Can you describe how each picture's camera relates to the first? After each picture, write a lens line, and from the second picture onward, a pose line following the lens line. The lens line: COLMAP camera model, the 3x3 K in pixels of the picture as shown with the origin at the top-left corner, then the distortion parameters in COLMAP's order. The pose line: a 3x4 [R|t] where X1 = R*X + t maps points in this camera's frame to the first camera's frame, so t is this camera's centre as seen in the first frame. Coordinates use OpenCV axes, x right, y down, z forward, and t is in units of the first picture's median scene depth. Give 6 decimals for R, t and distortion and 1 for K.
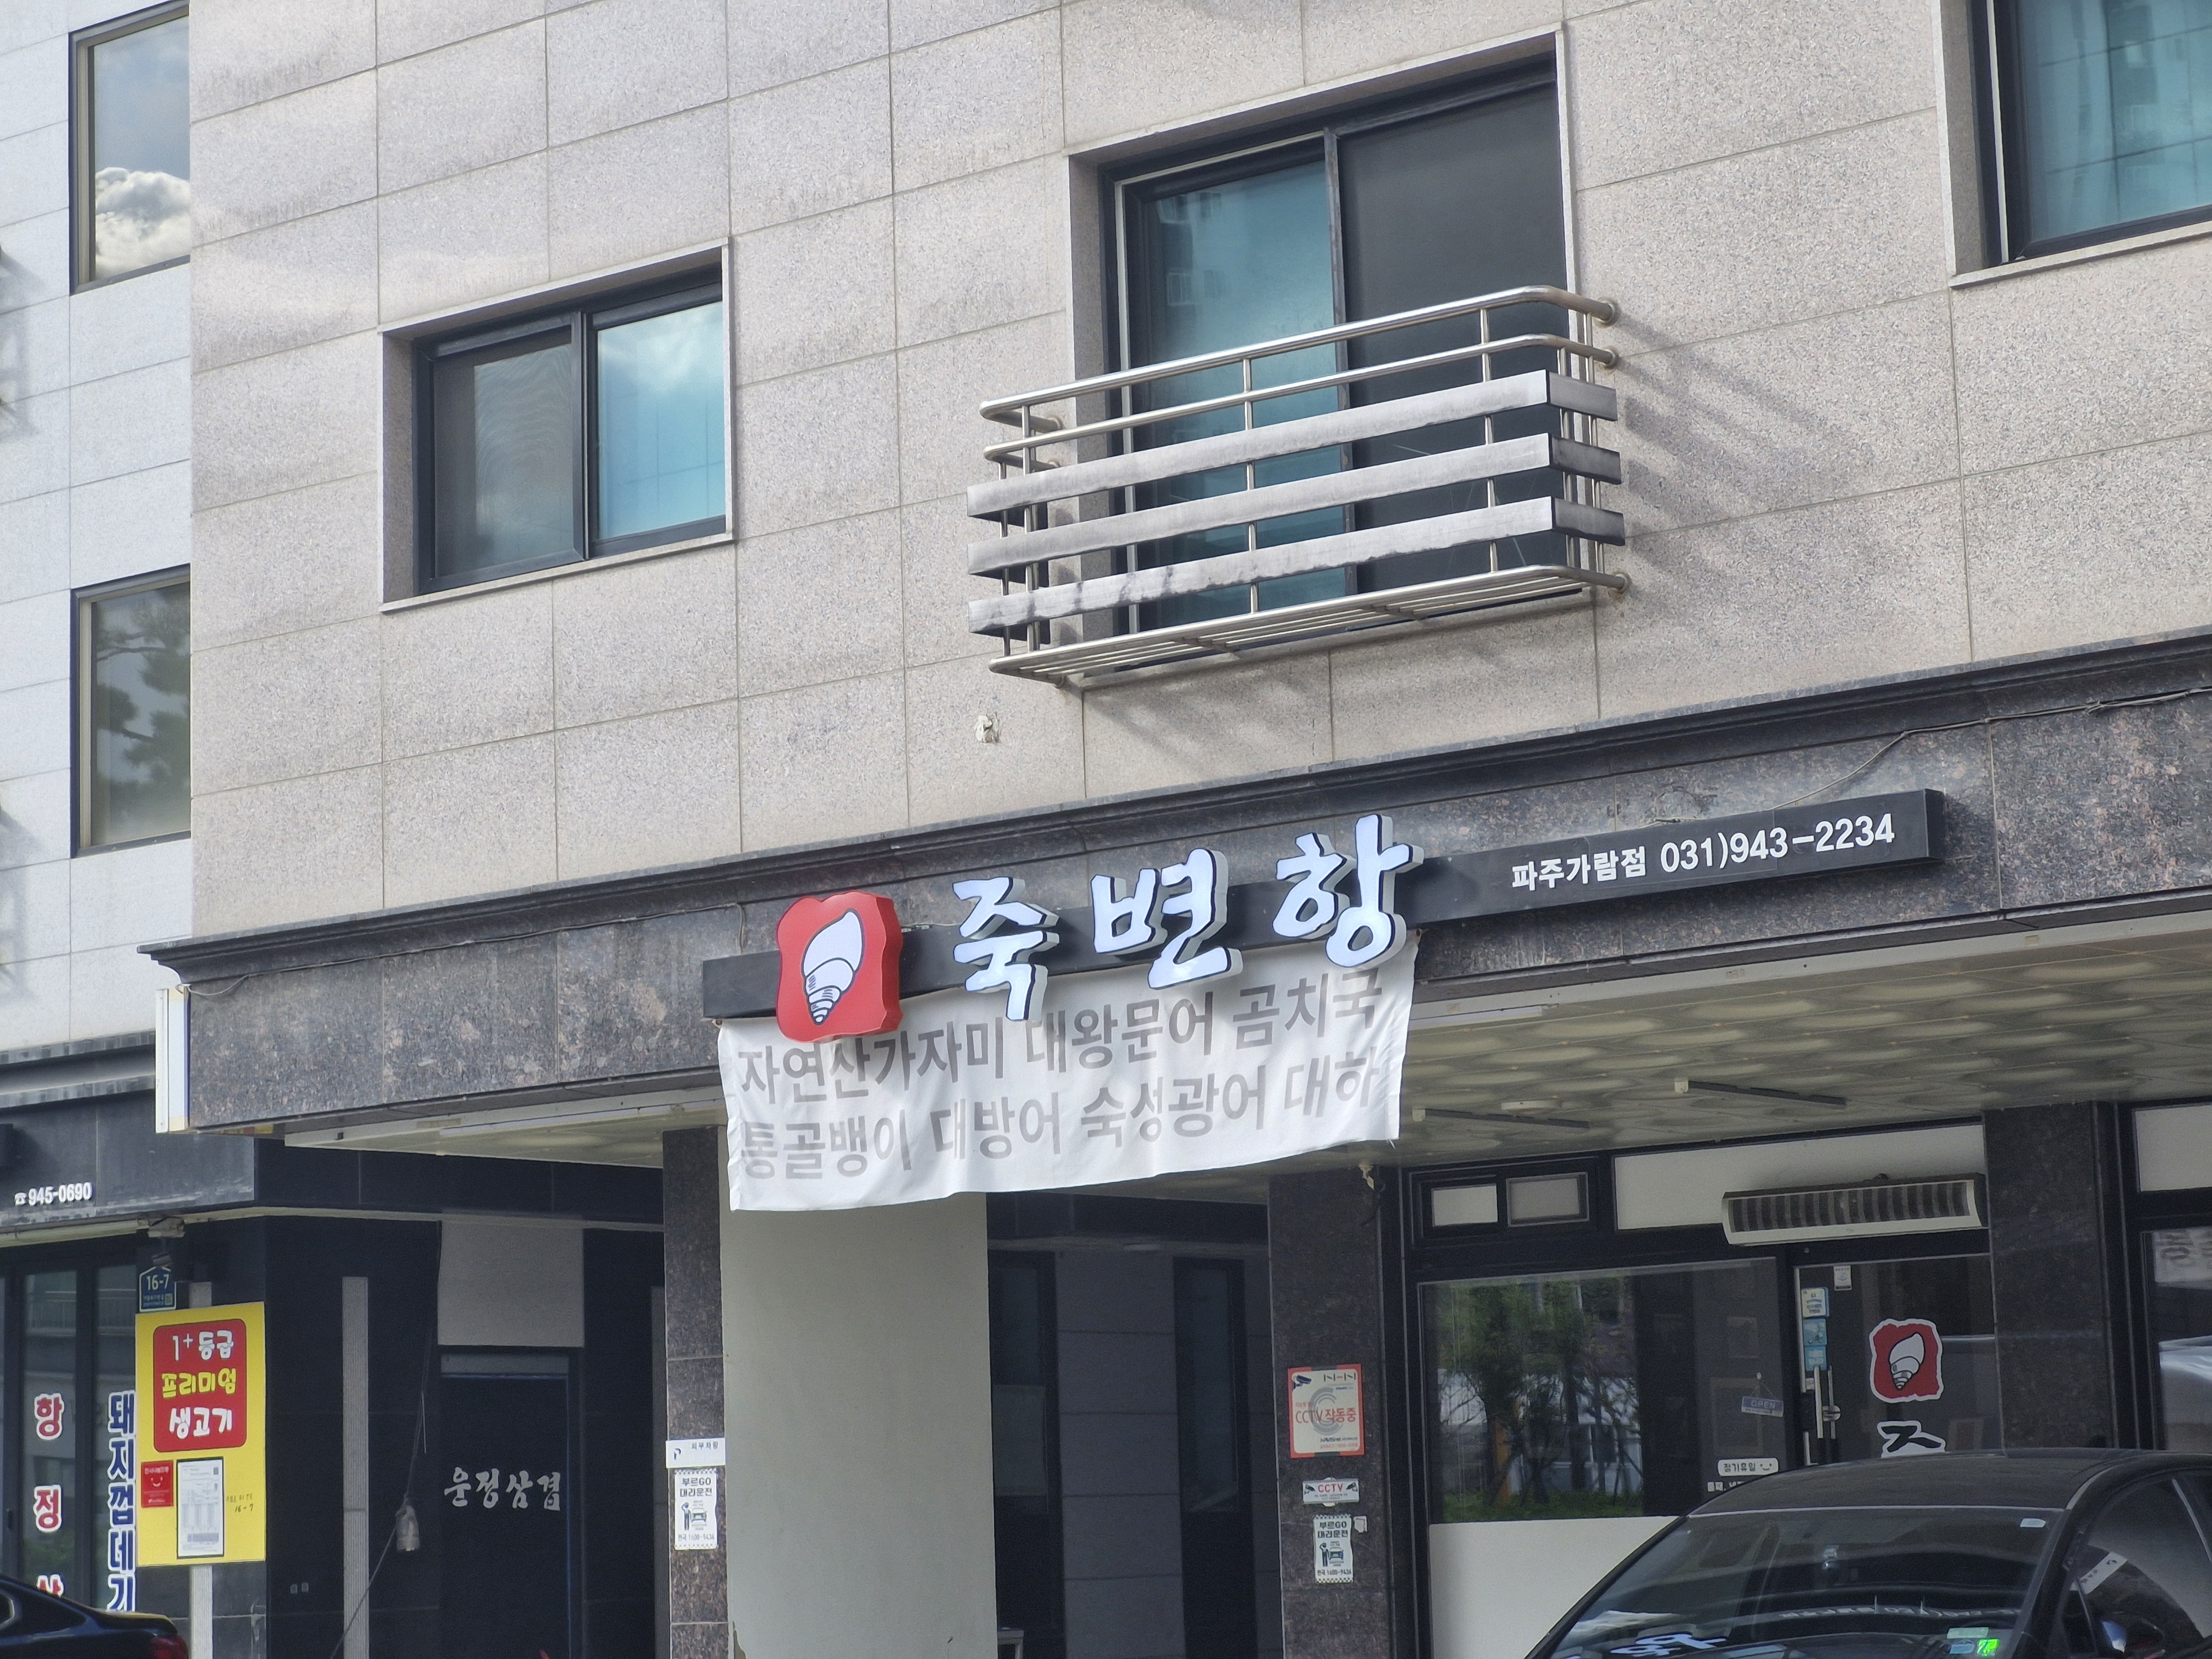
lens RADIAL K [[4909.4, 0, 1106.0], [0, 4909.4, 829.5], [0, 0, 1]] dist [-0.184306, 2.676447]
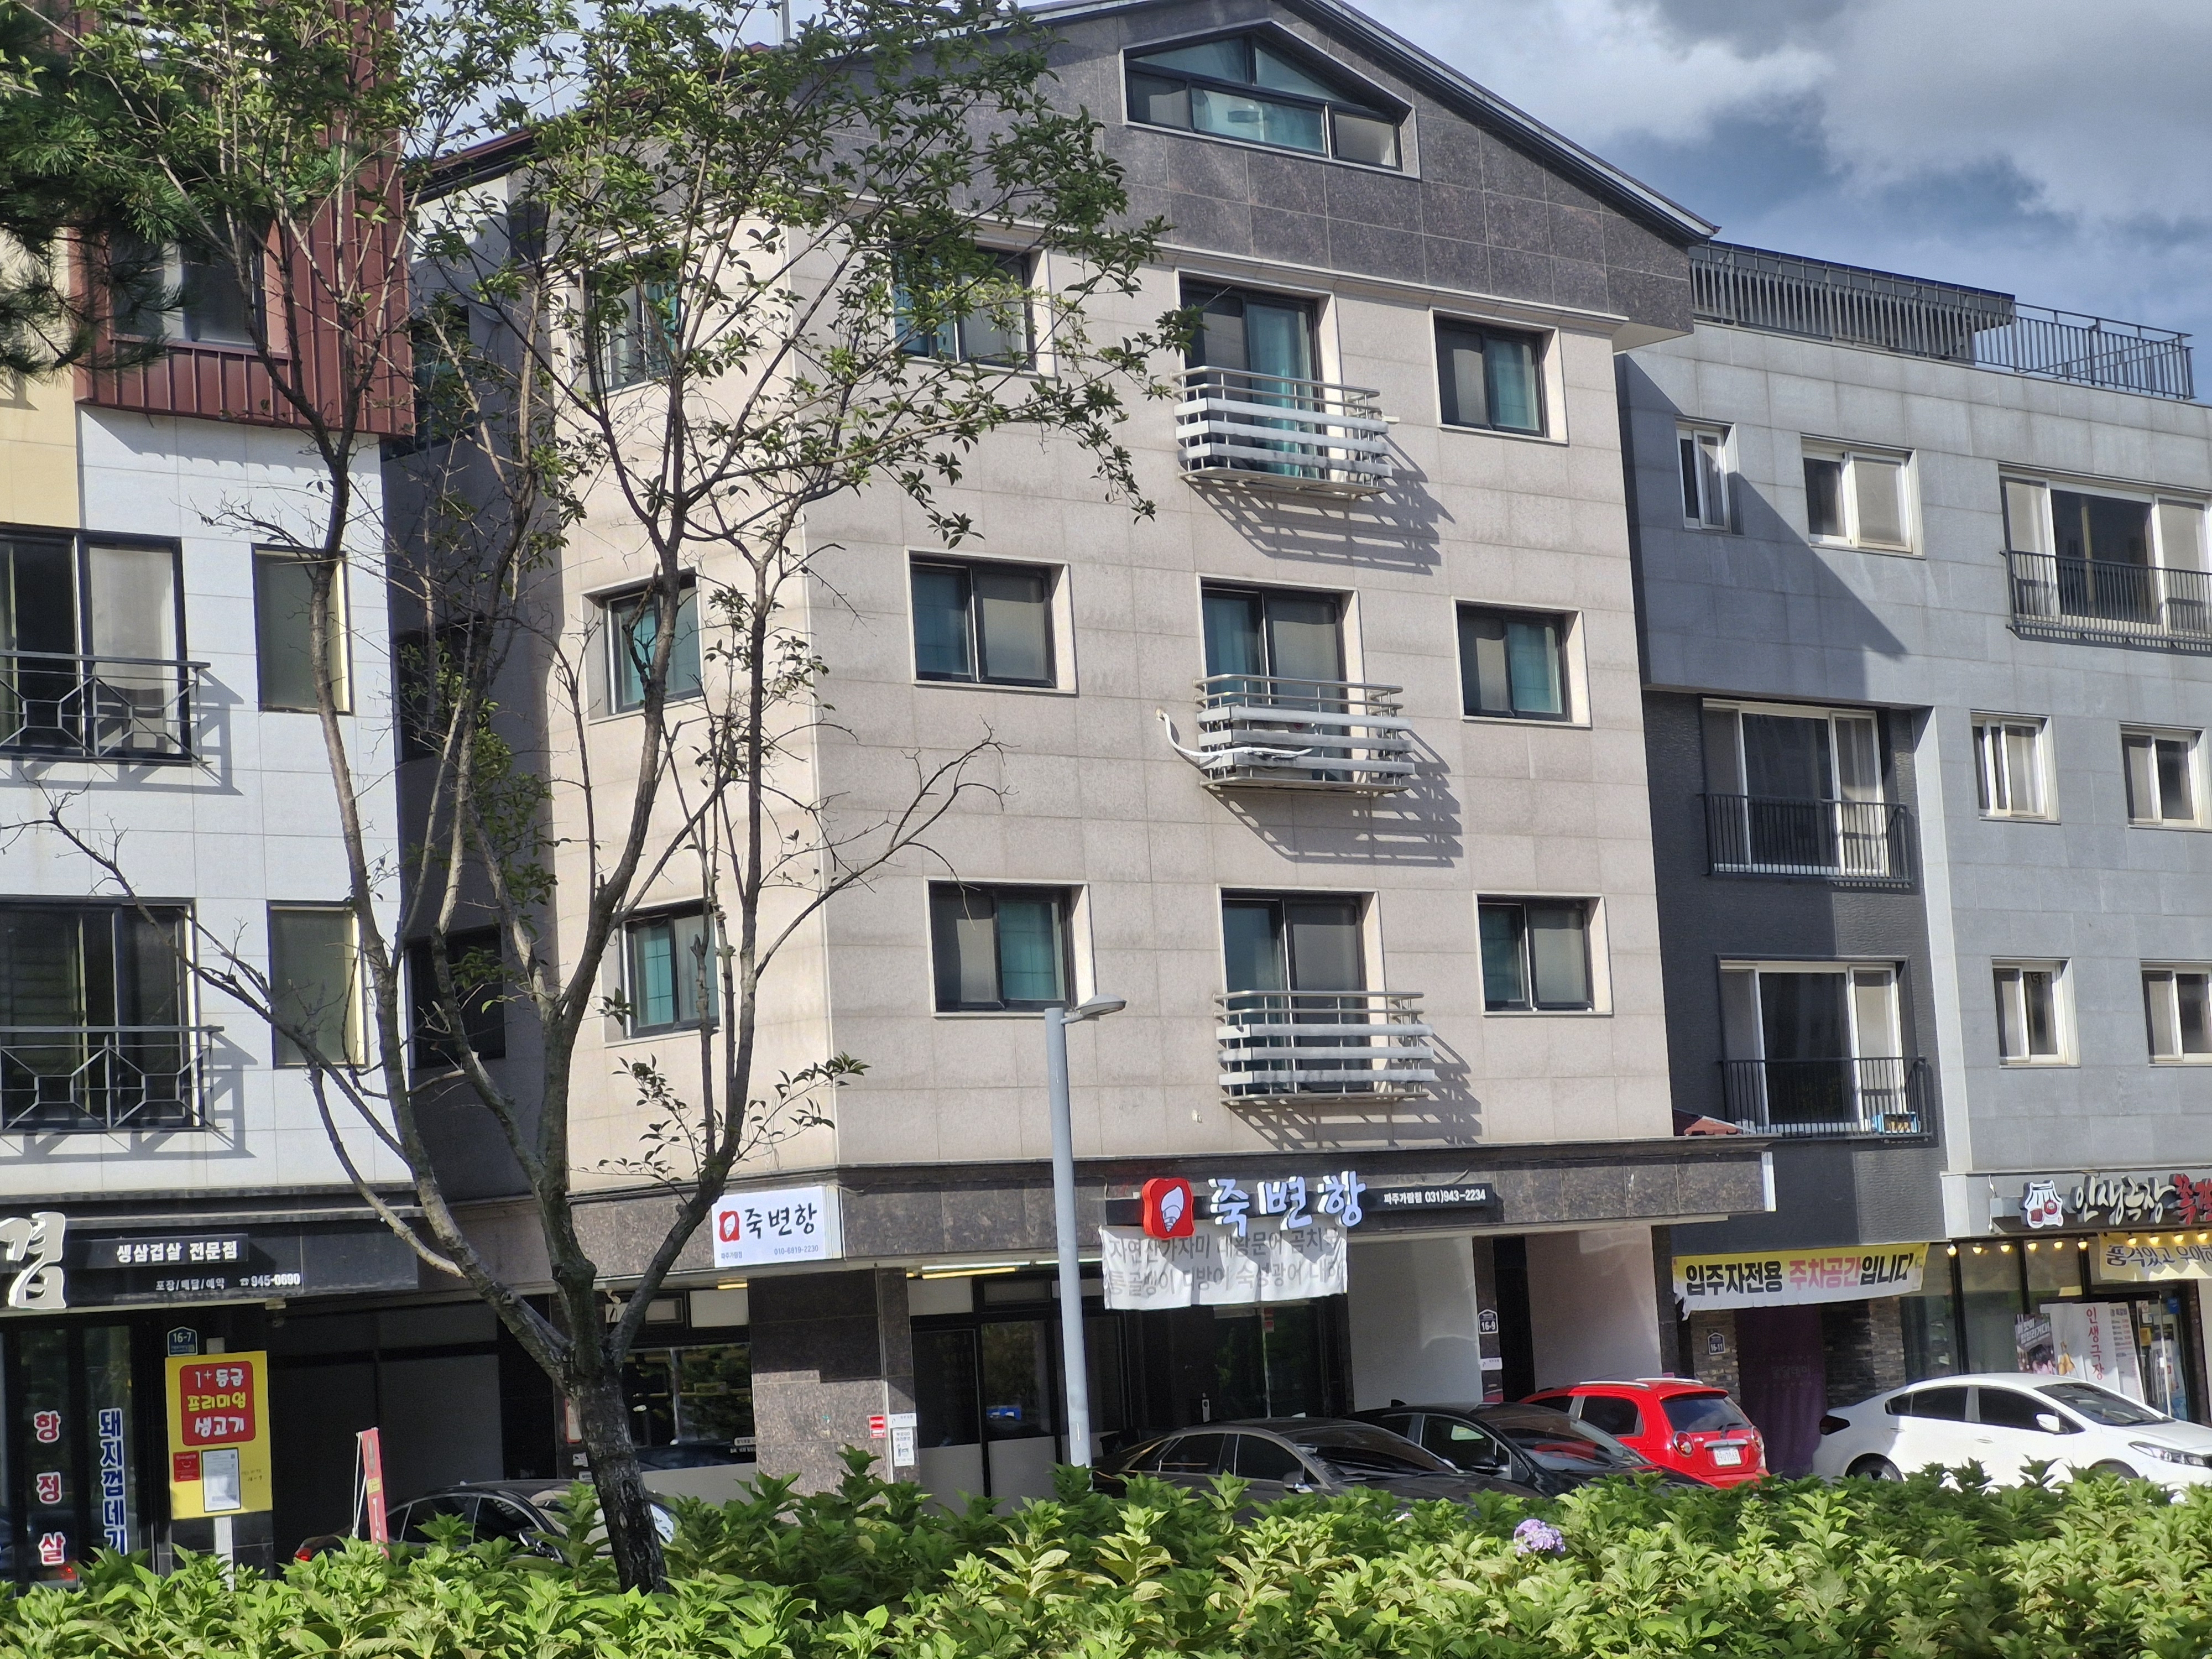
lens RADIAL K [[4909.4, 0, 1106.0], [0, 4909.4, 829.5], [0, 0, 1]] dist [-0.184306, 2.676447]
pose [[0.110133, 0.125457, 0.985967, -2.223597], [-0.084165, 0.989616, -0.116520, 0.115030], [-0.990347, -0.070151, 0.119549, 0.685166]]
